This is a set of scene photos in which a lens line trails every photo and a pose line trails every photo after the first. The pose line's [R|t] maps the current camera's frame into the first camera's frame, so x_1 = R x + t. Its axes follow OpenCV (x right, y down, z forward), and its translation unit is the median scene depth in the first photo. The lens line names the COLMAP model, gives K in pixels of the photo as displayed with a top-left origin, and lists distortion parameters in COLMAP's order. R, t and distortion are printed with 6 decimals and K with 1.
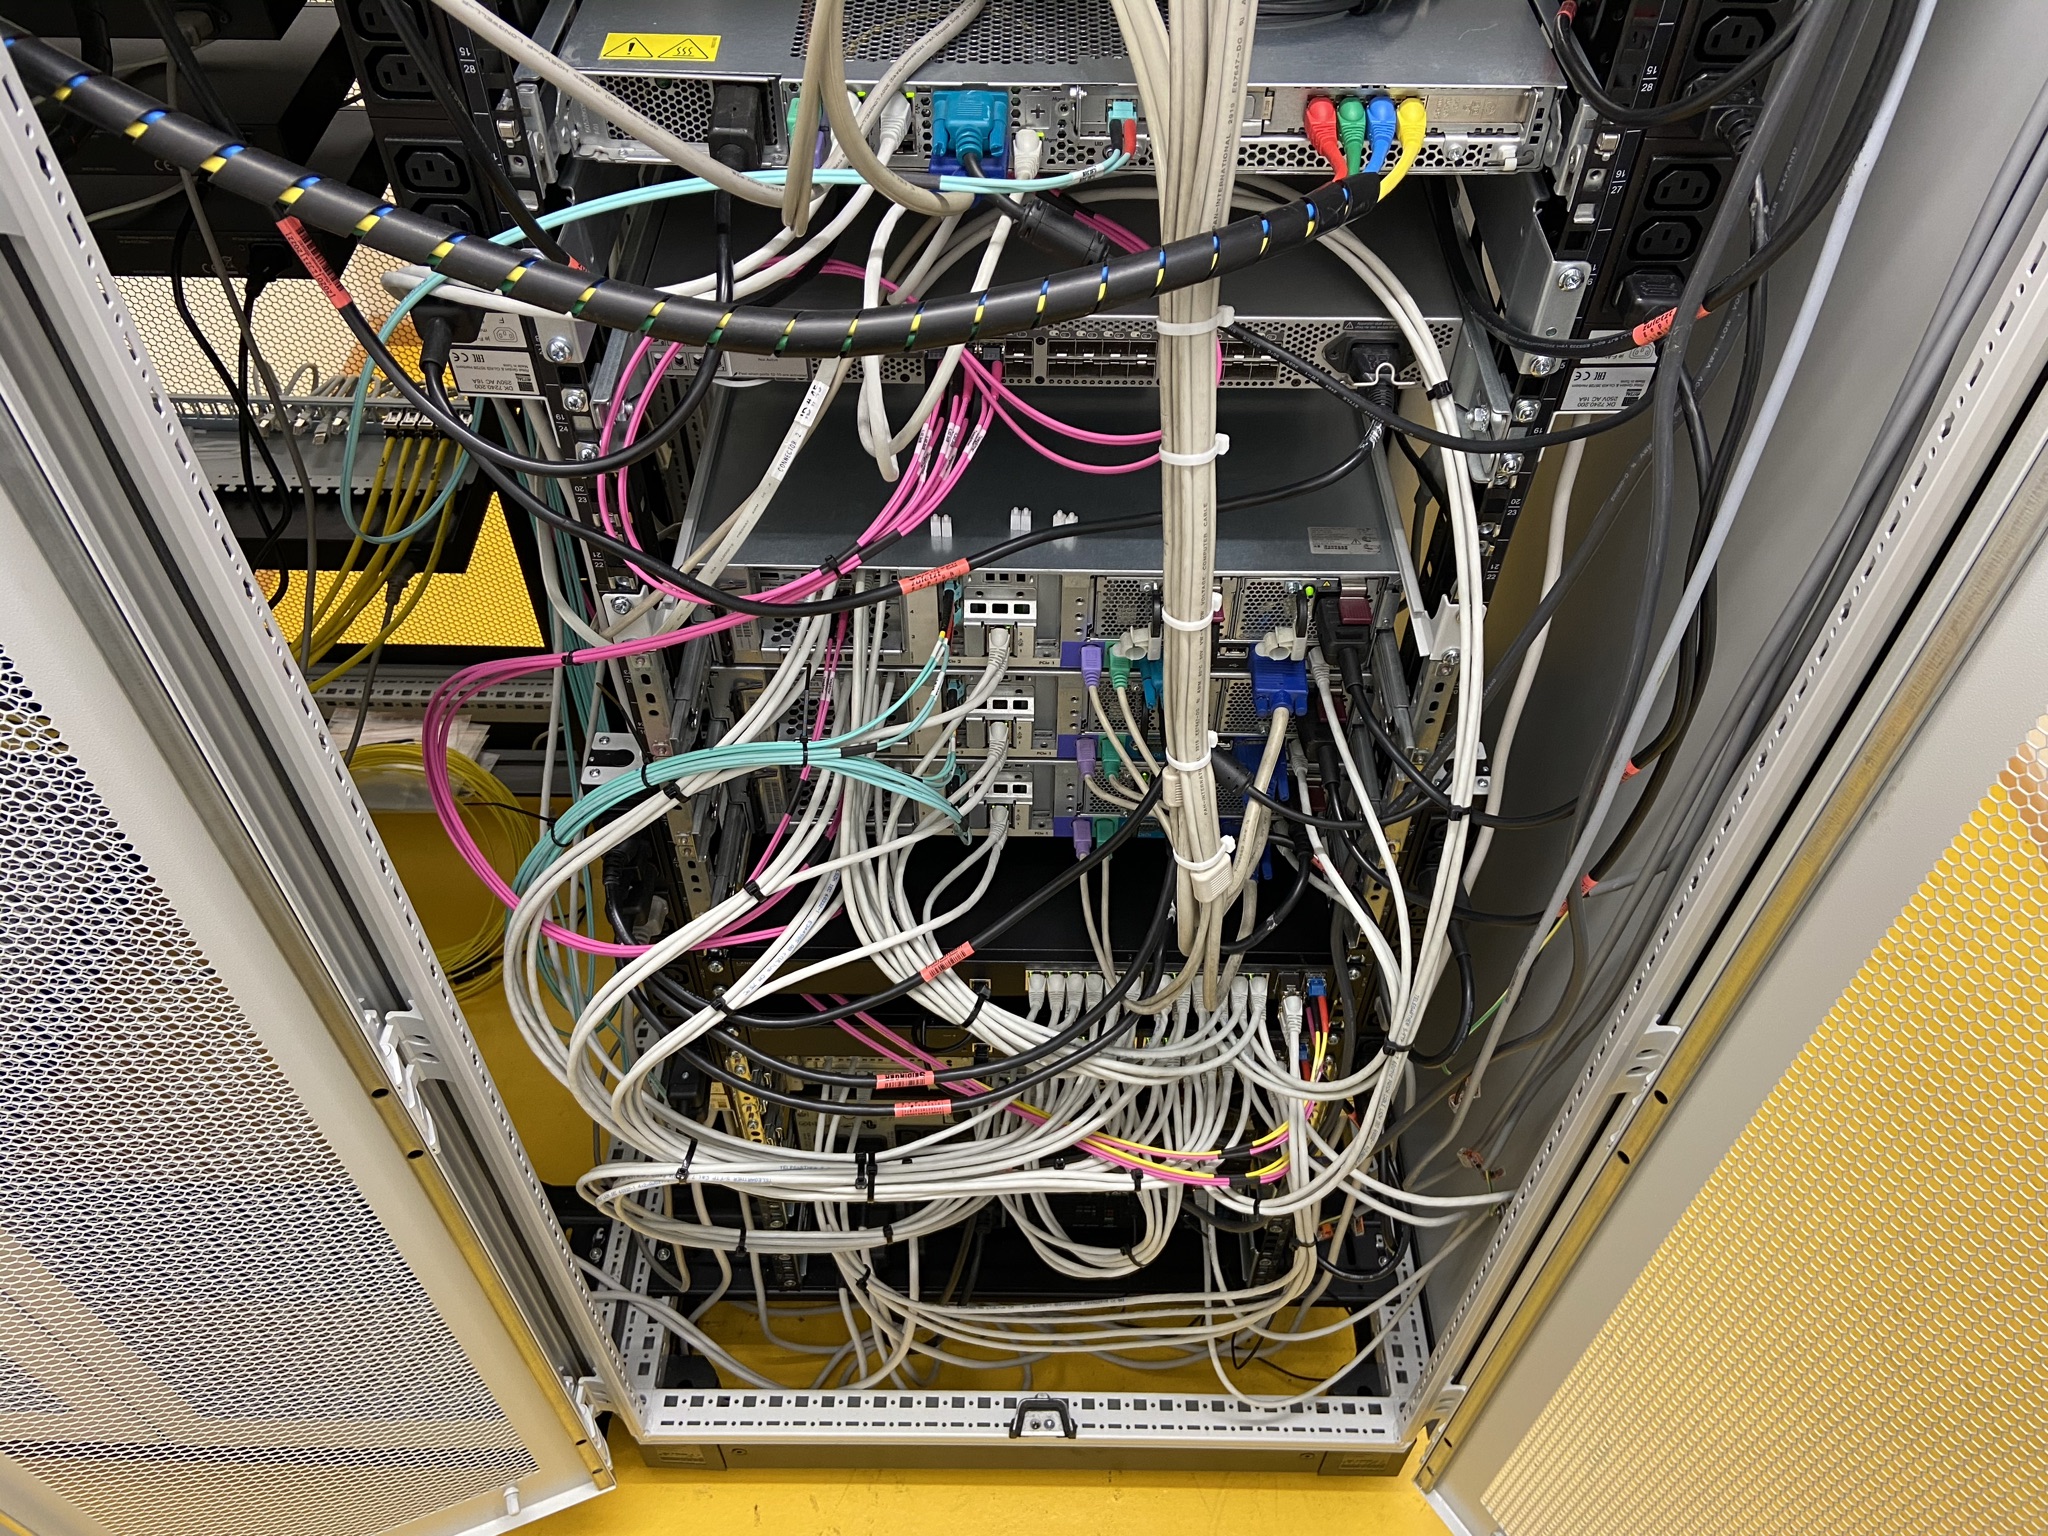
lens RADIAL K [[1623.7, 0, 1015.7], [0, 1623.7, 773.6], [0, 0, 1]] dist [0.093339, -0.106251]
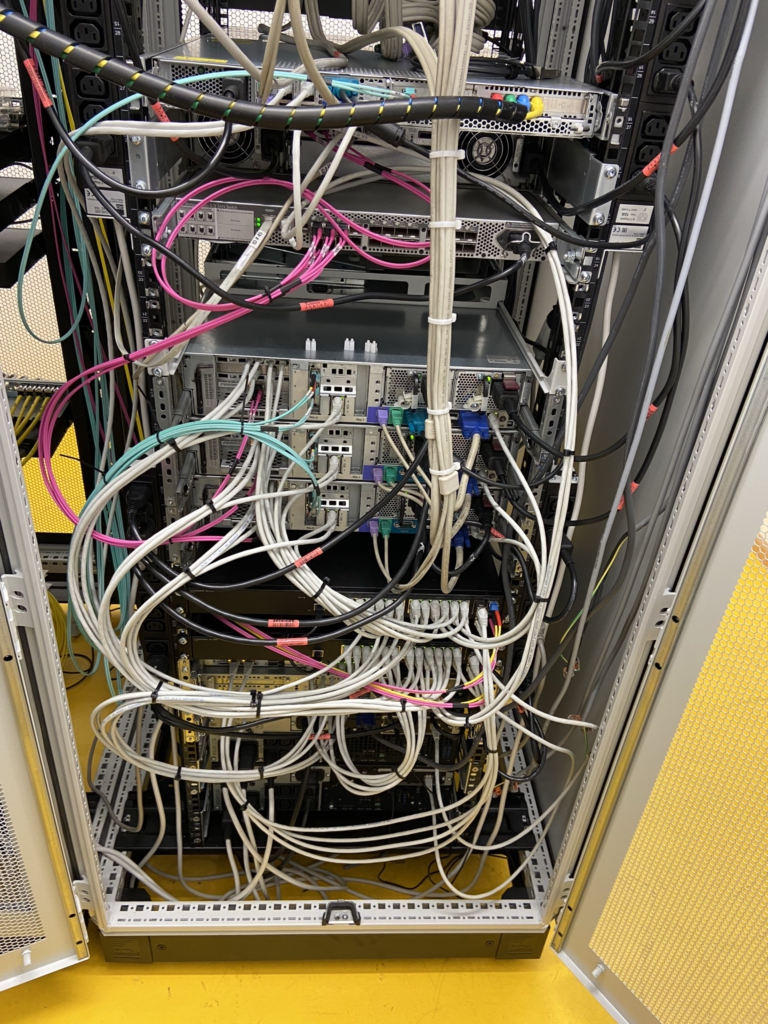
lens RADIAL K [[811.8, 0, 377.1], [0, 811.8, 504.3], [0, 0, 1]] dist [0.093339, -0.106251]
pose [[0.996362, 0.023284, 0.081979, -0.041034], [-0.000541, 0.963662, -0.267125, 0.307473], [-0.085219, 0.266109, 0.960169, 0.056439]]
